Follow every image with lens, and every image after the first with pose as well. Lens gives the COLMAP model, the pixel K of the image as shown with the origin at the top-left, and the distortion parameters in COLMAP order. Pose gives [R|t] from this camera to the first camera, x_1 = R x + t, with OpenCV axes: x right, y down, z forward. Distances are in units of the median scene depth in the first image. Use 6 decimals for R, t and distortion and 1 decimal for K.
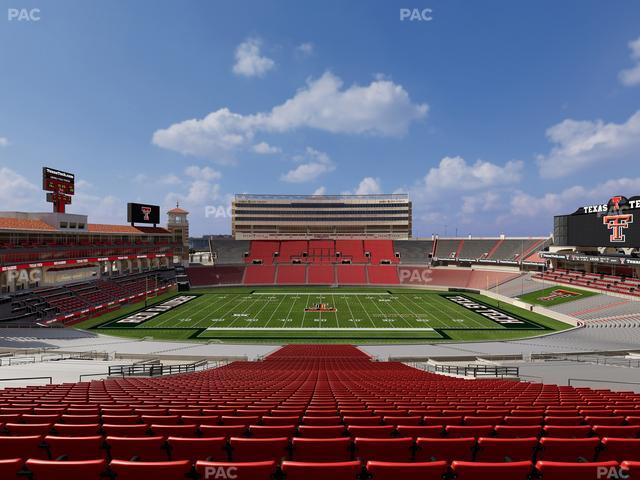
lens RADIAL K [[319.7, 0, 320.3], [0, 319.7, 238.8], [0, 0, 1]] dist [-0.000116, -0.000103]
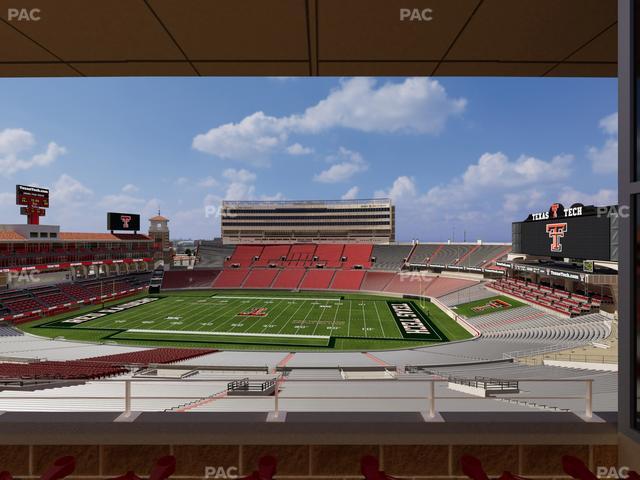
lens RADIAL K [[319.7, 0, 320.3], [0, 319.7, 238.7], [0, 0, 1]] dist [-0.000116, -0.000103]
pose [[0.994526, -0.000418, -0.104488, 0.164658], [0.000369, 1.000000, -0.000492, -0.014270], [0.104488, 0.000451, 0.994526, -0.014345]]
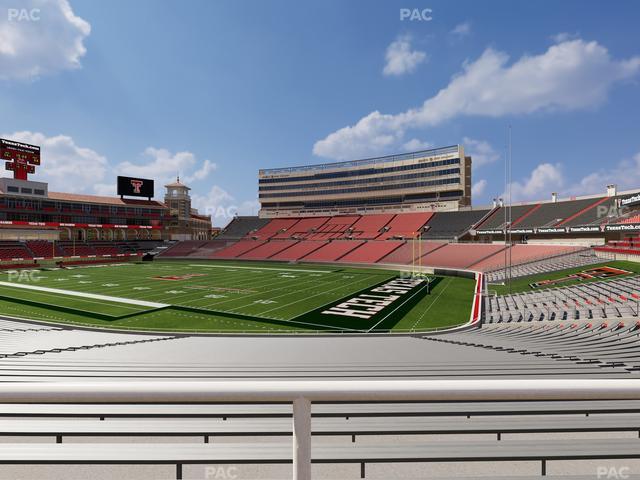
lens RADIAL K [[319.7, 0, 320.2], [0, 319.7, 239.6], [0, 0, 1]] dist [-0.000116, -0.000103]
pose [[0.893275, -0.000543, -0.449510, 0.318294], [0.001601, 0.999997, 0.001974, 0.064216], [0.449508, -0.002483, 0.893273, 0.240687]]
